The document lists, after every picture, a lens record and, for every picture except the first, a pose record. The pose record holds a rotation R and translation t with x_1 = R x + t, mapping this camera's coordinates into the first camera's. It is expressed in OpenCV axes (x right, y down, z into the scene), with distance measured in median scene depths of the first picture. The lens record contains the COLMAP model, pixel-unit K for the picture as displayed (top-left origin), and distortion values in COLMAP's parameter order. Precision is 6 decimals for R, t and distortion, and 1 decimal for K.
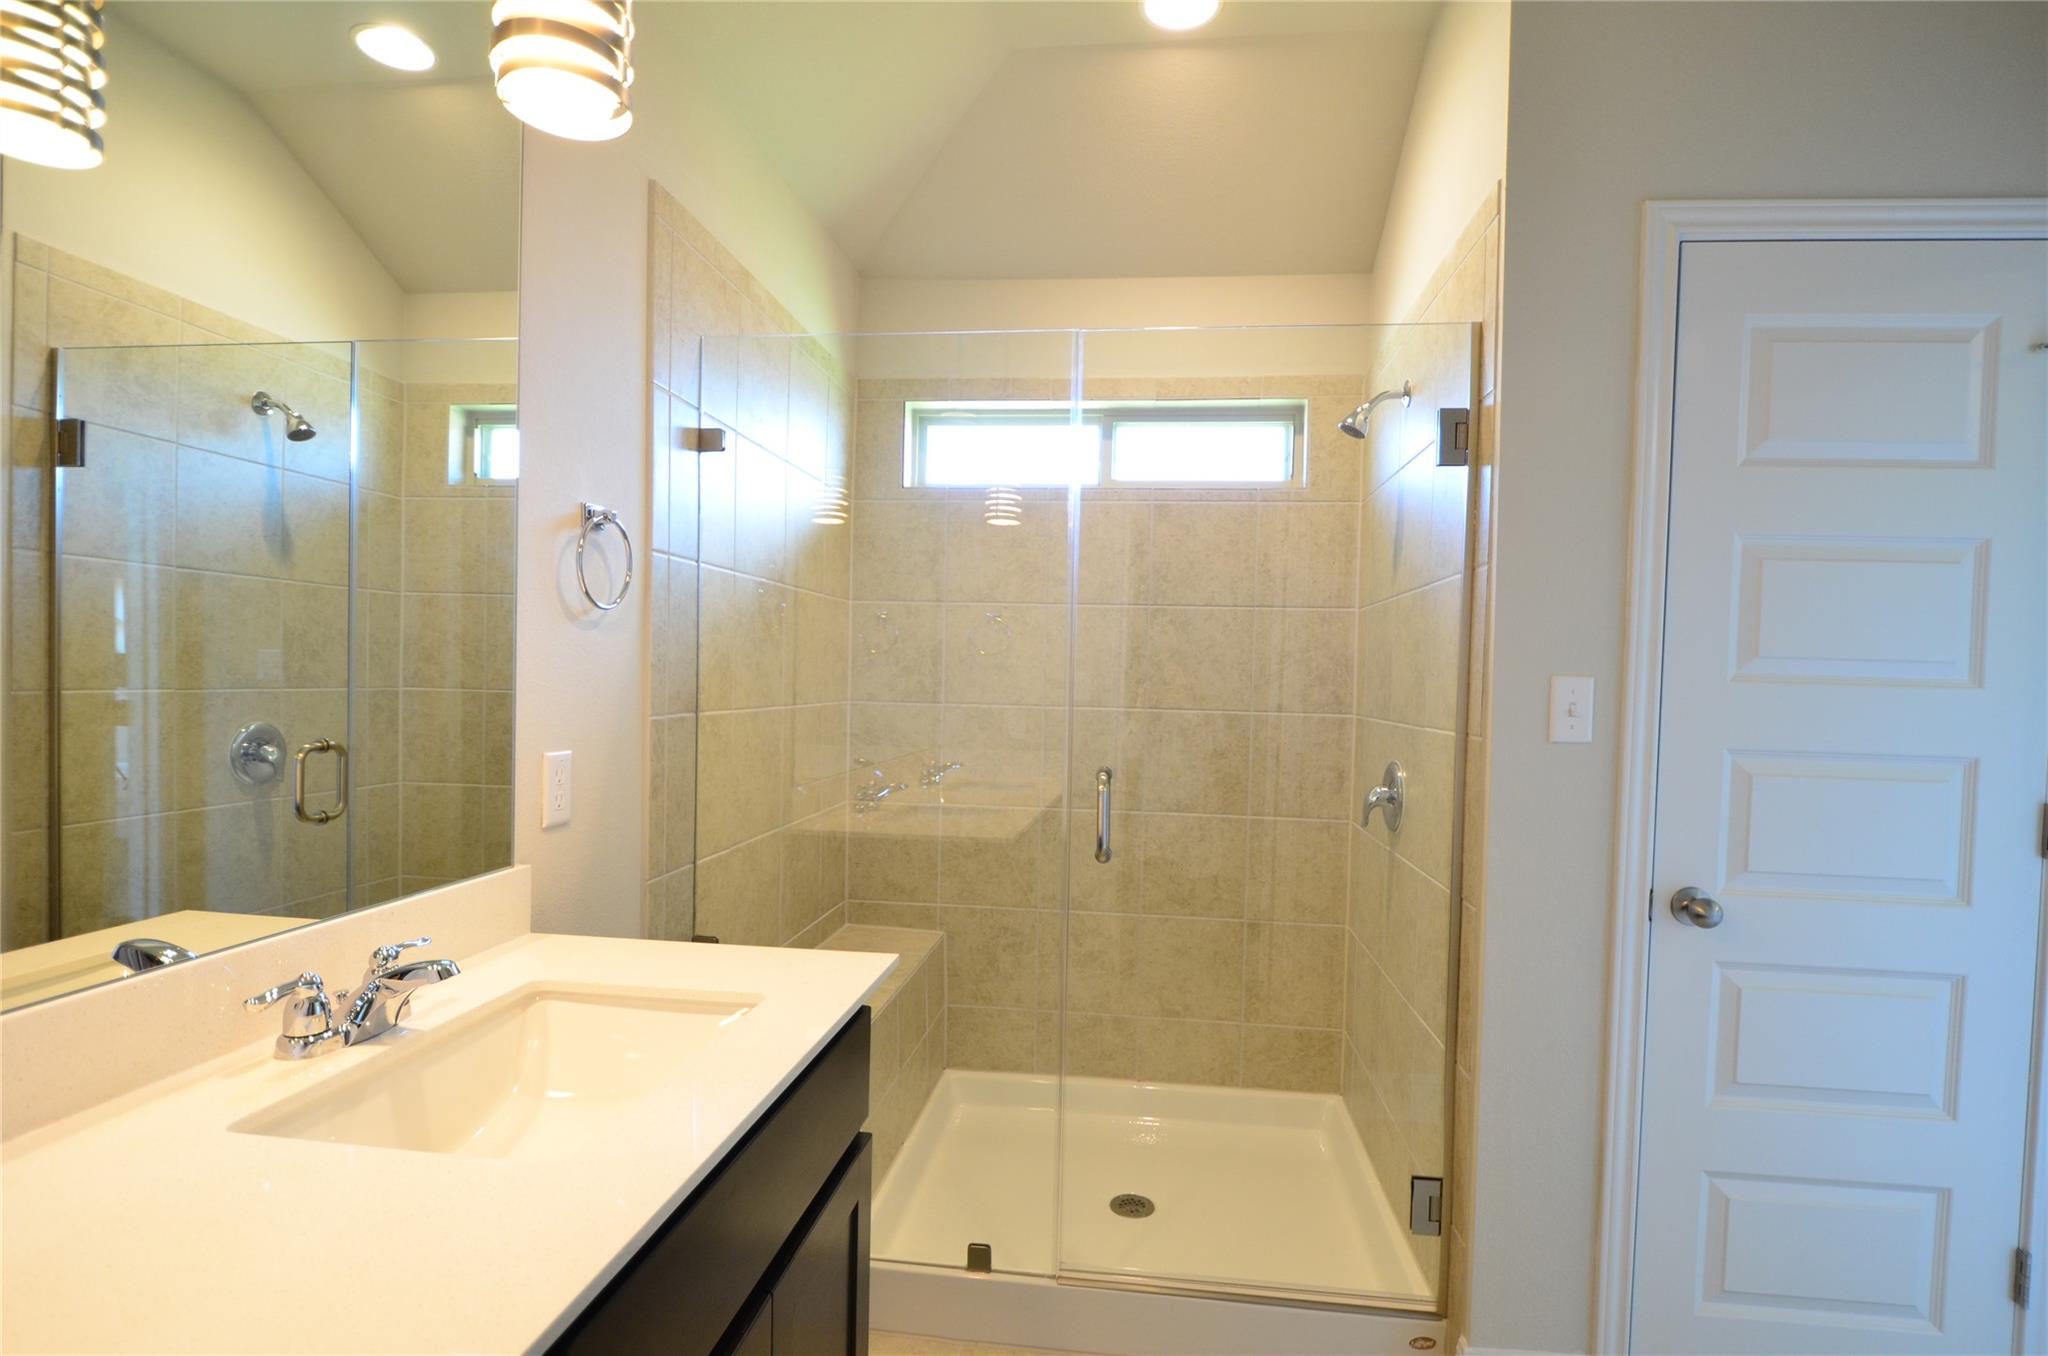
lens RADIAL K [[971.1, 0, 1030.2], [0, 971.1, 688.0], [0, 0, 1]] dist [-0.009337, -0.006148]
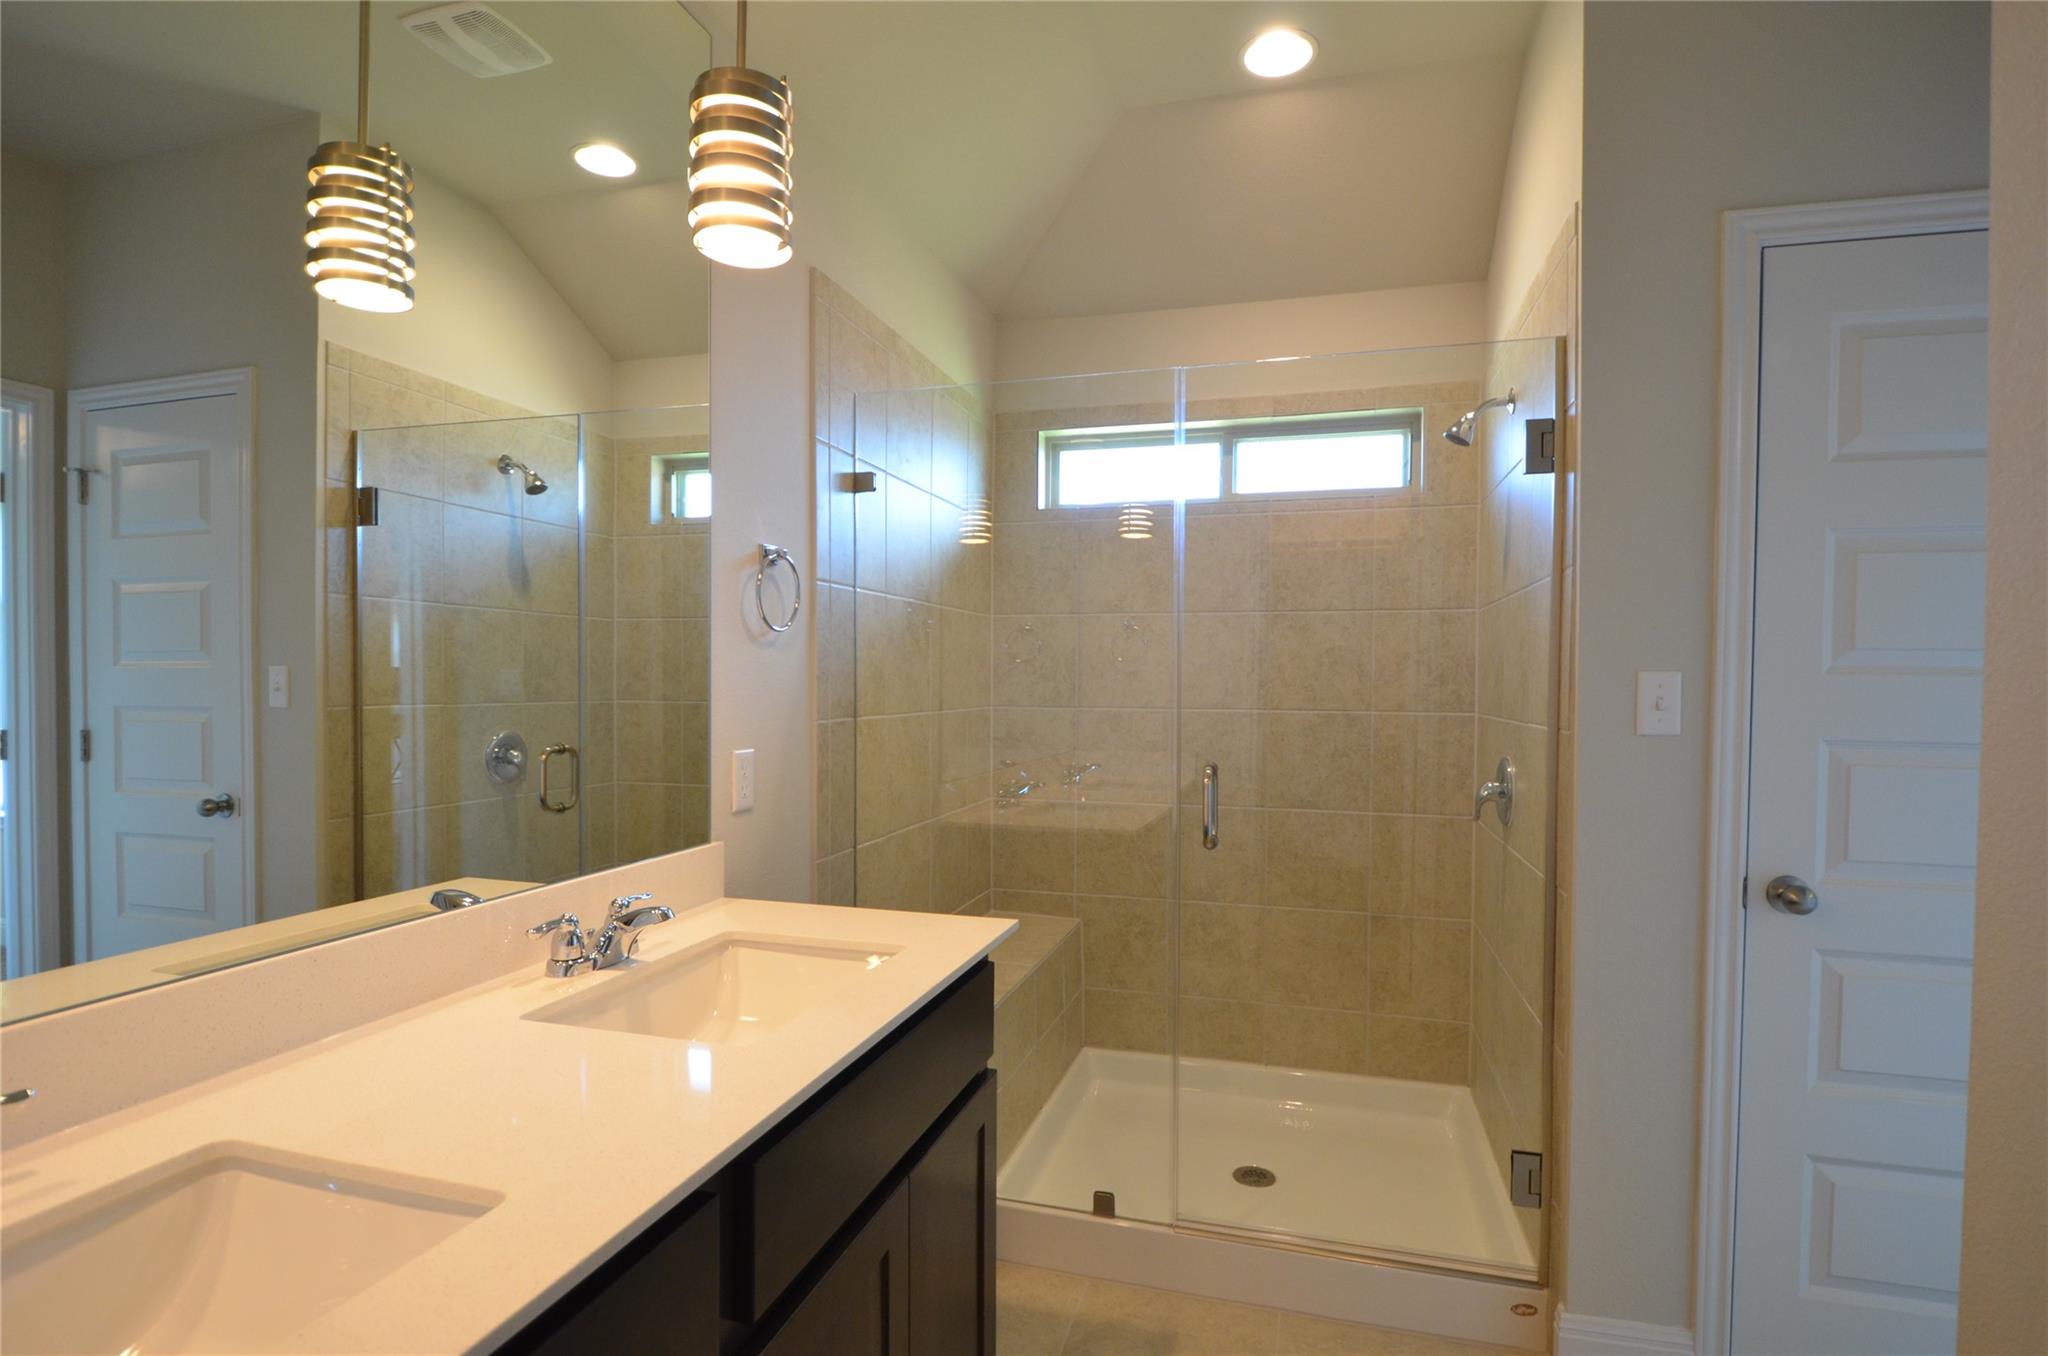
lens RADIAL K [[971.1, 0, 1032.5], [0, 971.1, 682.1], [0, 0, 1]] dist [-0.009337, -0.006148]
pose [[0.986843, -0.017566, -0.160726, 0.055343], [0.015480, 0.999779, -0.014224, 0.003342], [0.160940, 0.011549, 0.986897, -0.118035]]
